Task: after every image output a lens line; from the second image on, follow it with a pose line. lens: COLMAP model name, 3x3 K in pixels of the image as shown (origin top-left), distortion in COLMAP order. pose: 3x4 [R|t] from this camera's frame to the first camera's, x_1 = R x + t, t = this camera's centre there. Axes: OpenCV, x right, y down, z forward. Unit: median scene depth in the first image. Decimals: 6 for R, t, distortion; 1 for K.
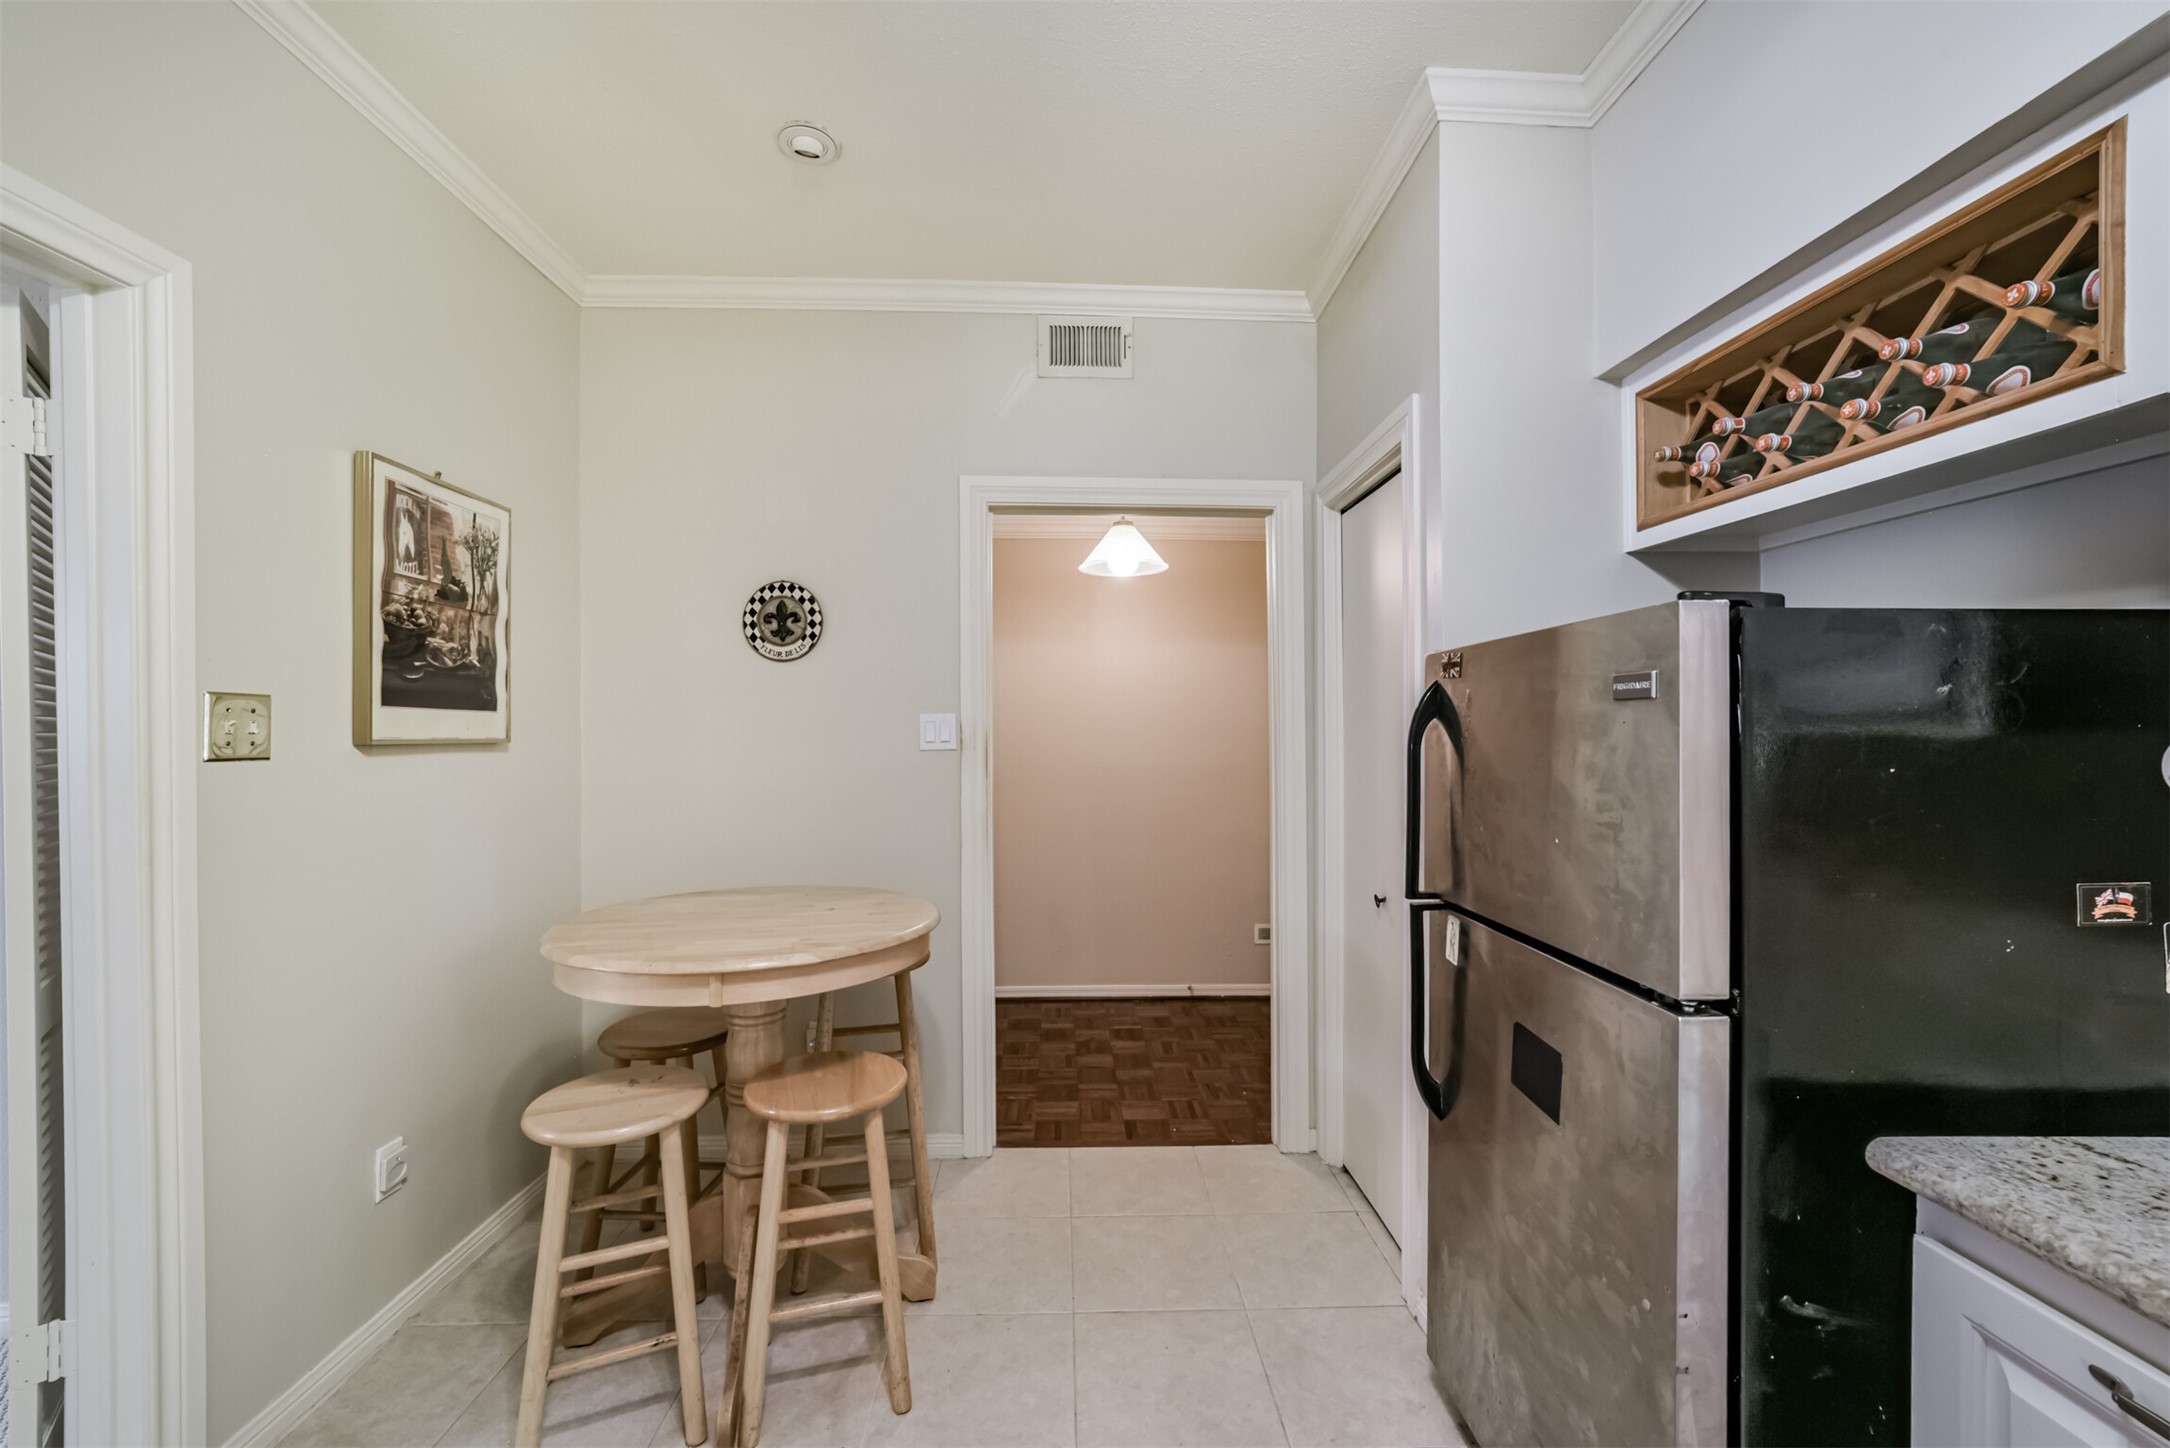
lens RADIAL K [[867.7, 0, 1095.7], [0, 867.7, 726.9], [0, 0, 1]] dist [-0.021308, 0.007438]
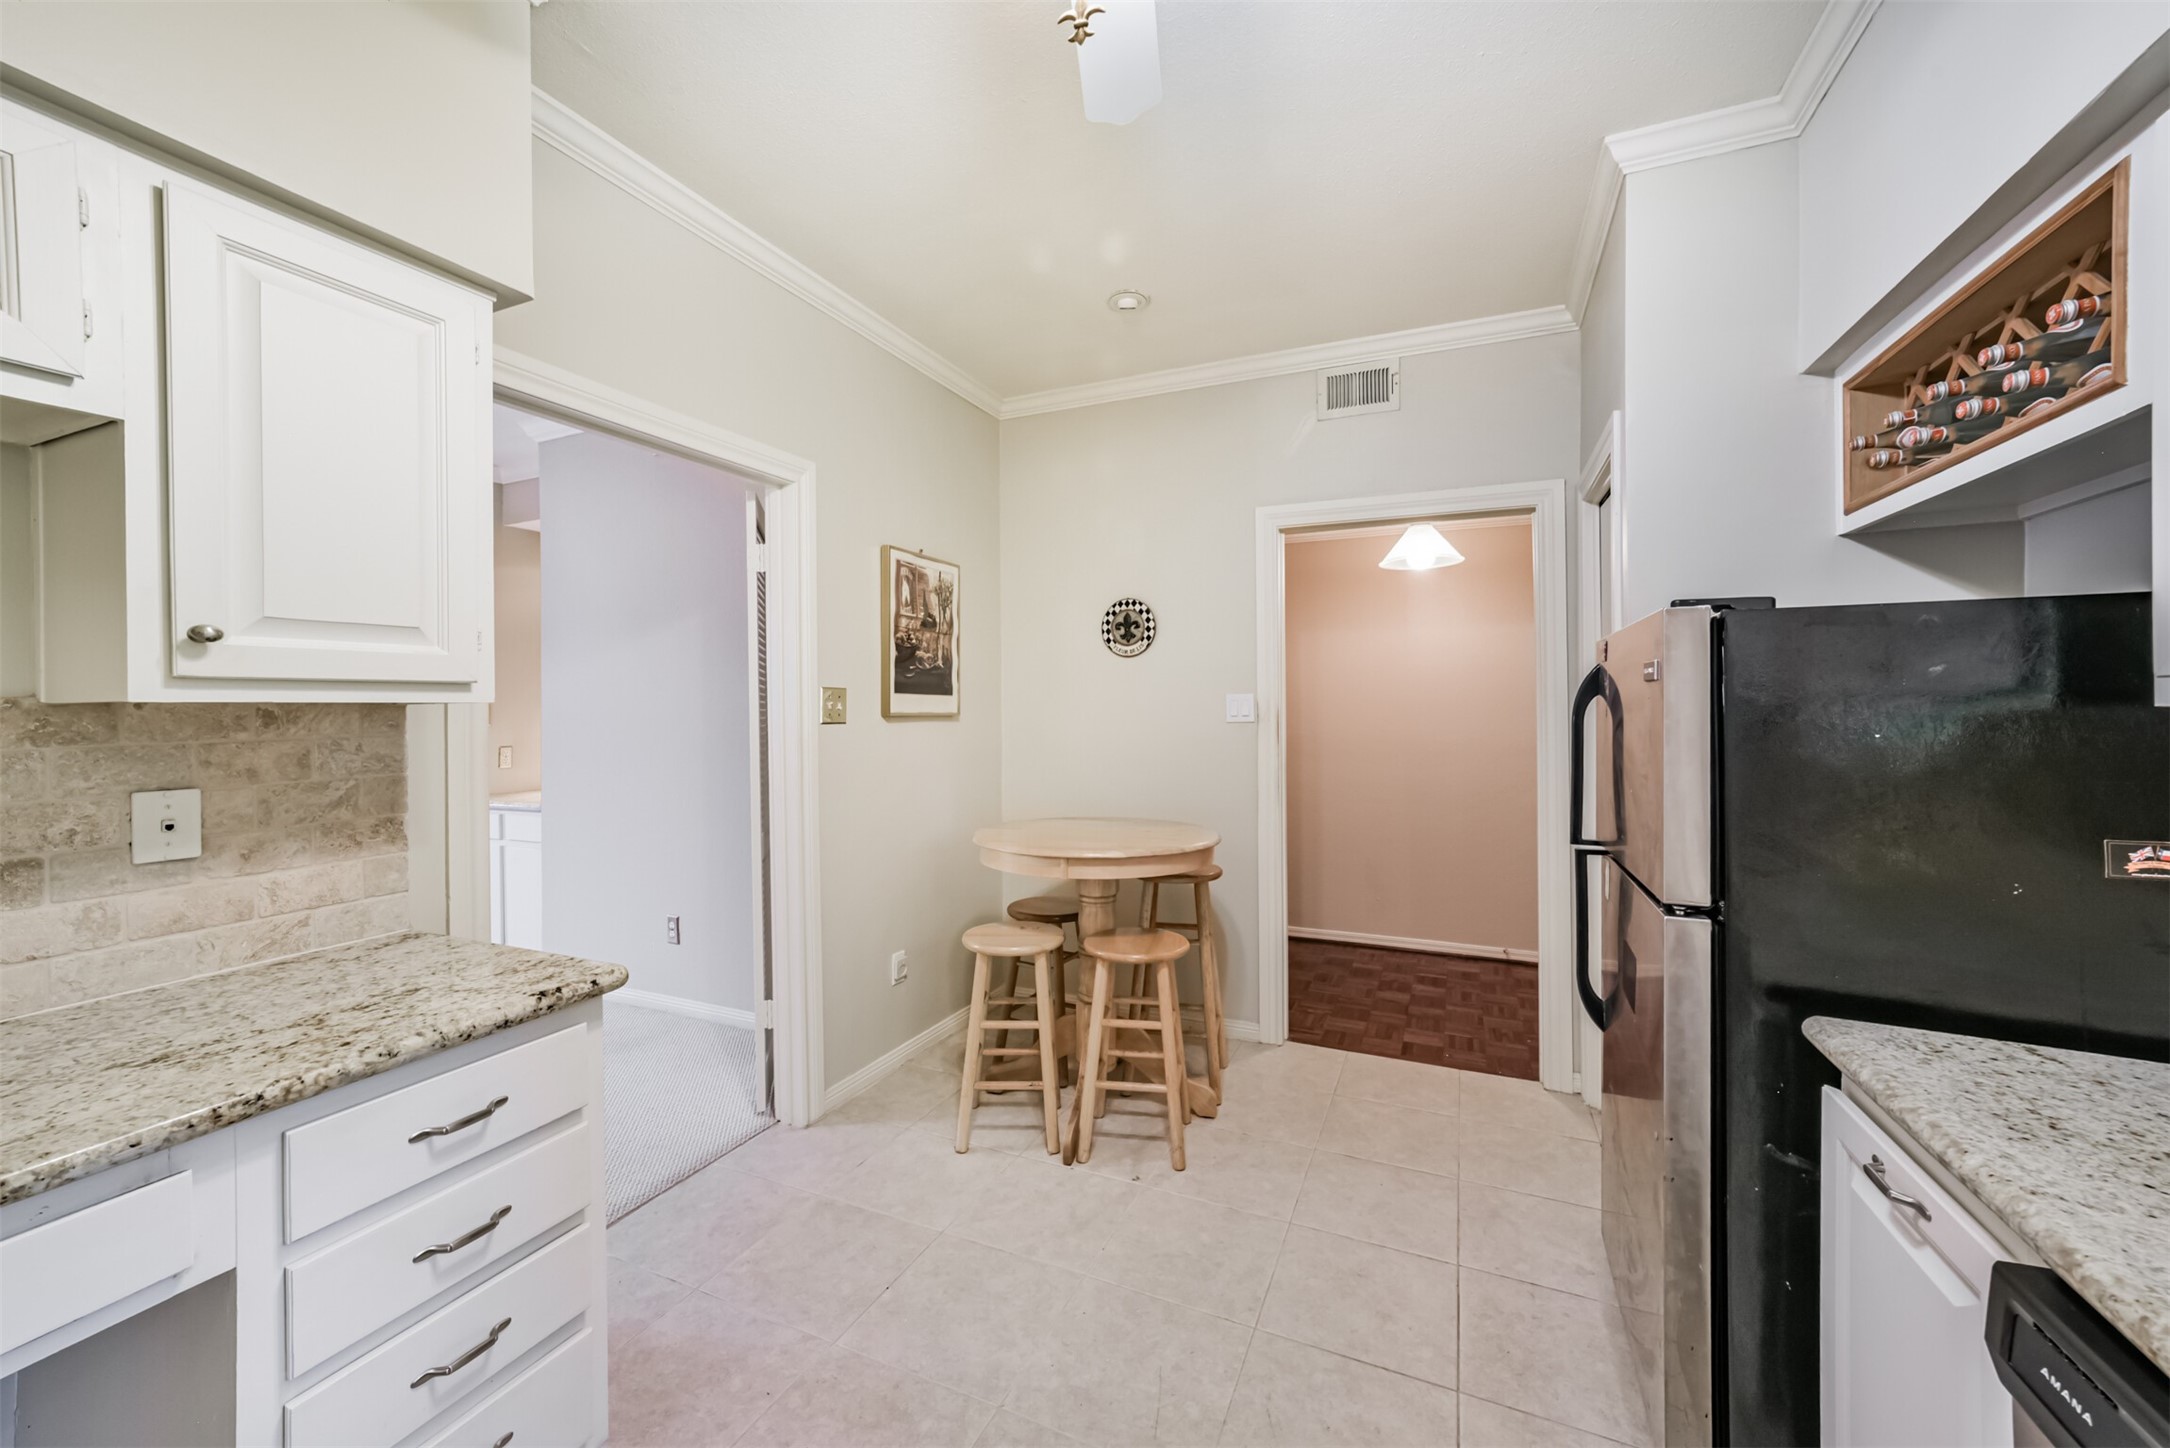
lens RADIAL K [[839.0, 0, 1094.4], [0, 839.0, 709.4], [0, 0, 1]] dist [-0.000133, 0.000160]
pose [[0.899255, -0.001053, -0.437424, 0.230221], [0.003188, 0.999986, 0.004146, 0.002216], [0.437414, -0.005123, 0.899246, -0.295321]]
